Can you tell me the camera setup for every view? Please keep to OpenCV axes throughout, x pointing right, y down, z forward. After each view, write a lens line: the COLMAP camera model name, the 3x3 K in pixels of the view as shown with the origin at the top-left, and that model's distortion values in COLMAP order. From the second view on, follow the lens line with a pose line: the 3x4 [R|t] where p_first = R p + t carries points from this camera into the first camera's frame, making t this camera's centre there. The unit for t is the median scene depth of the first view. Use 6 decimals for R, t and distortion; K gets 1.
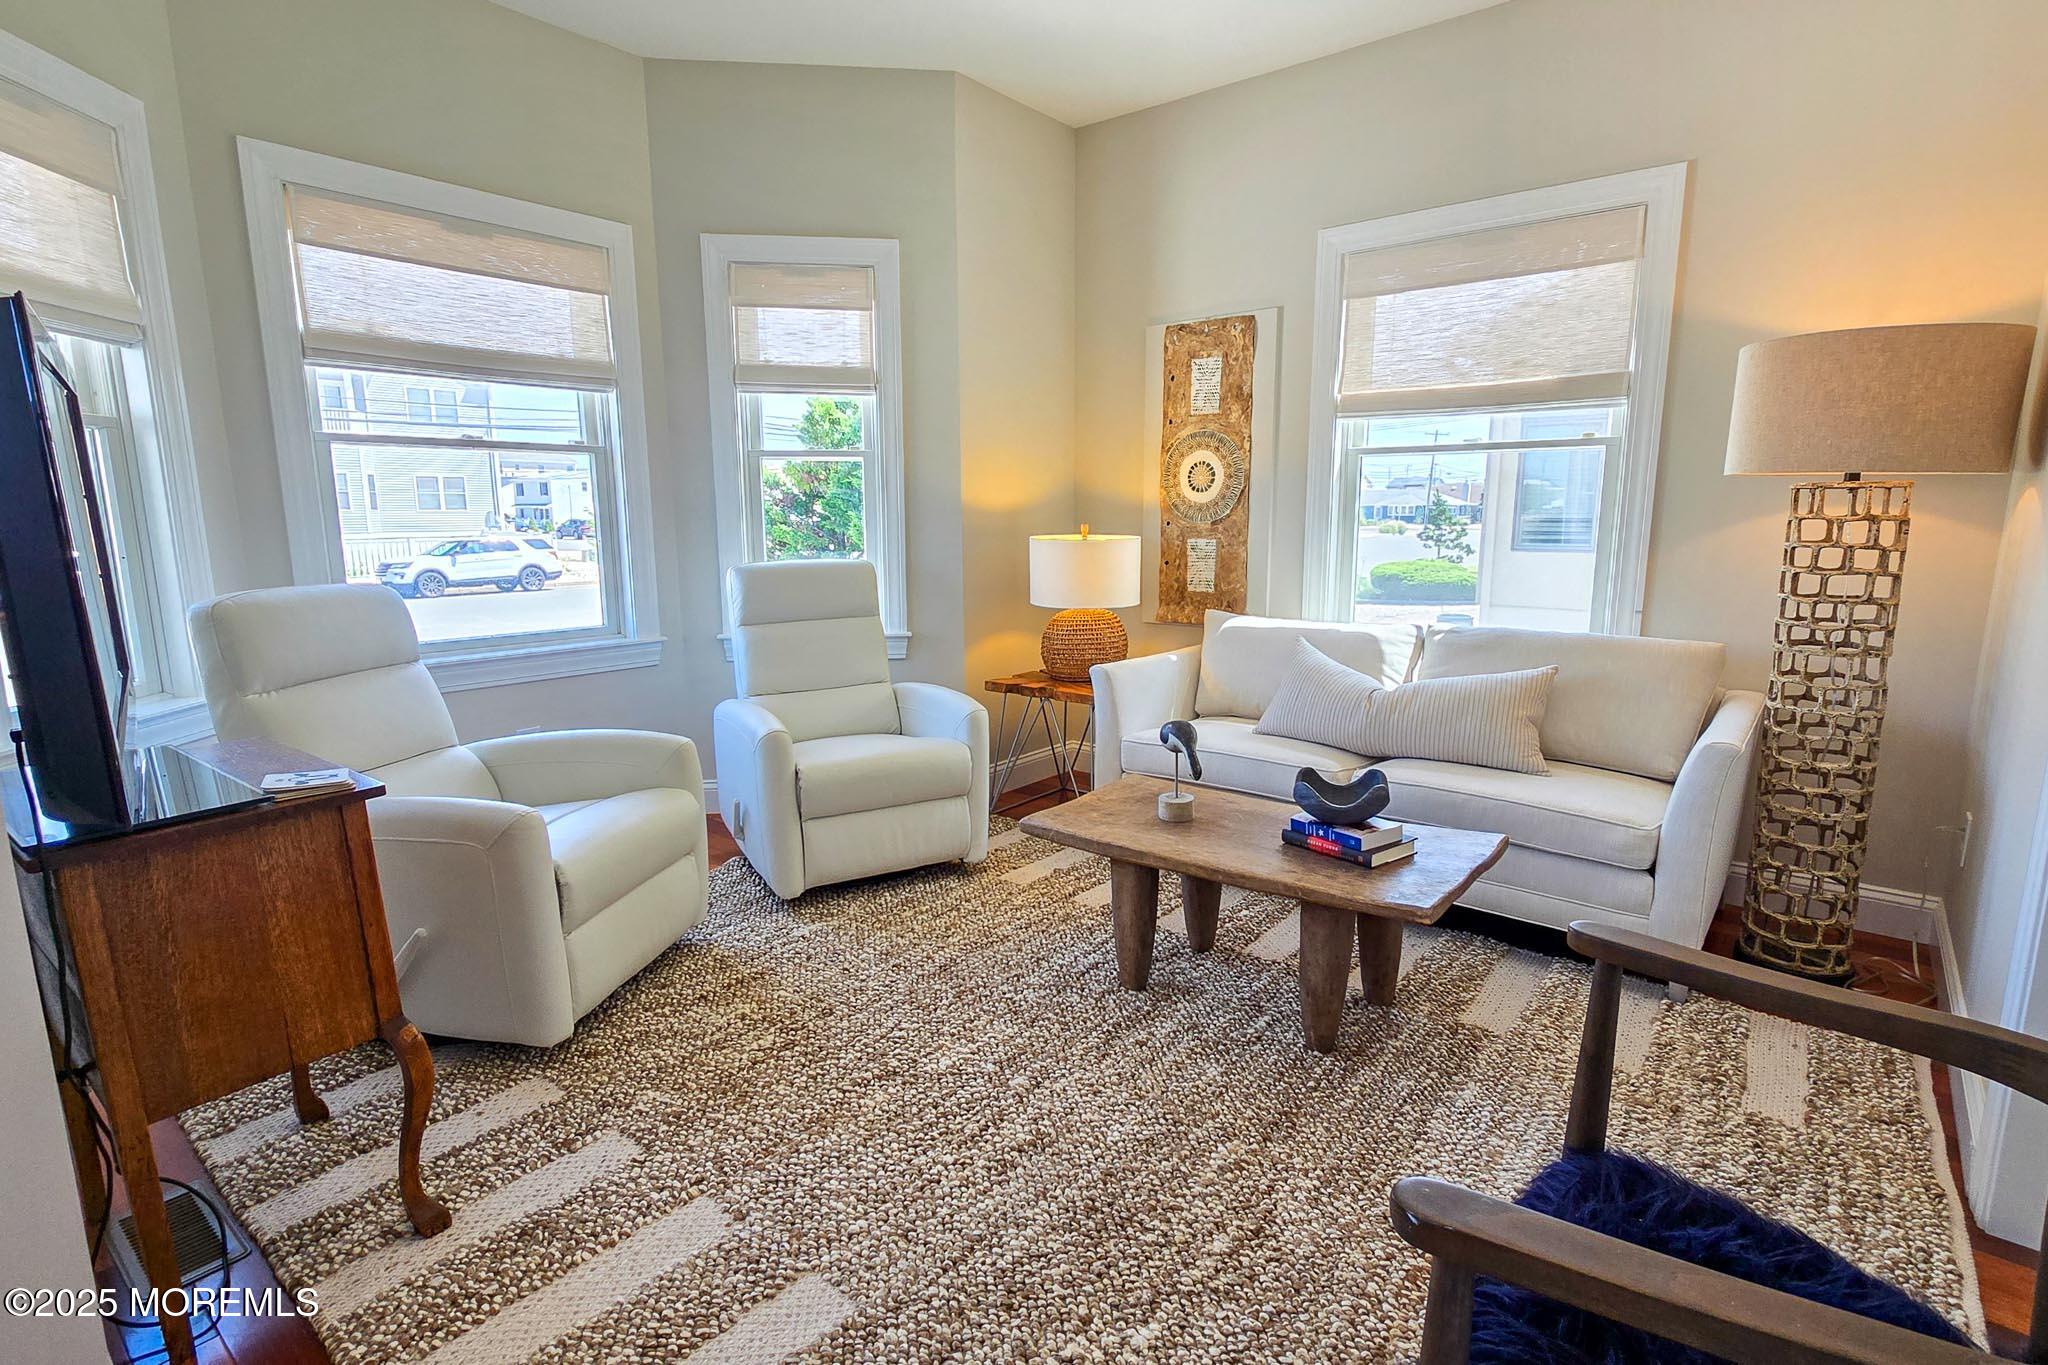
lens RADIAL K [[993.0, 0, 1024.7], [0, 993.0, 693.7], [0, 0, 1]] dist [-0.000503, -0.000683]
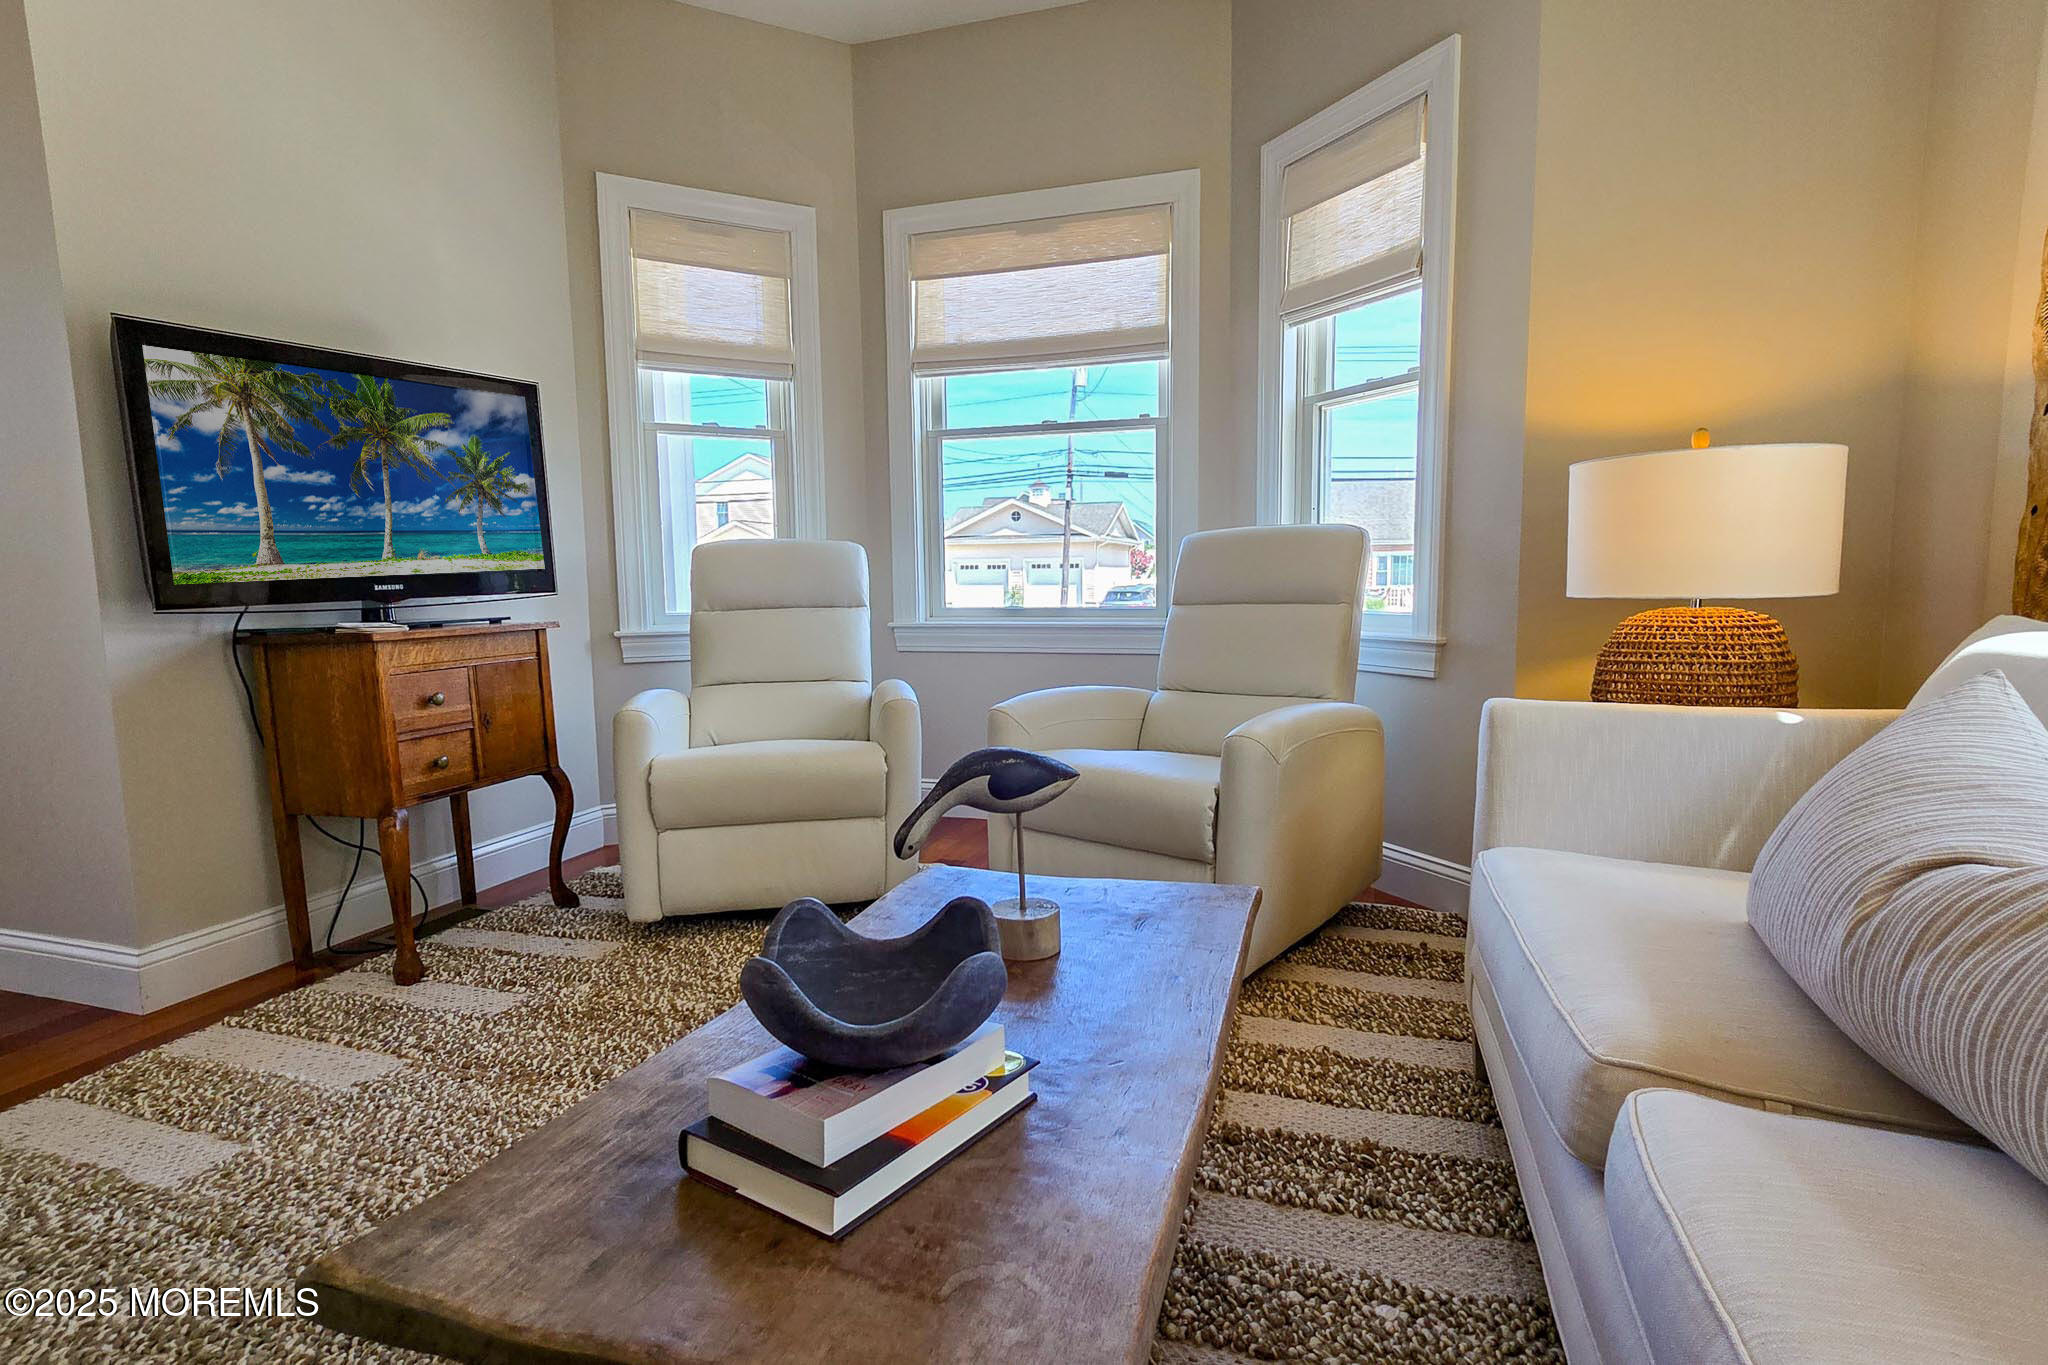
lens RADIAL K [[993.0, 0, 1028.7], [0, 993.0, 679.1], [0, 0, 1]] dist [-0.000503, -0.000683]
pose [[0.372519, 0.094189, -0.923232, 0.512291], [-0.158341, 0.986699, 0.036774, -0.022097], [0.914416, 0.132487, 0.382479, 0.684983]]
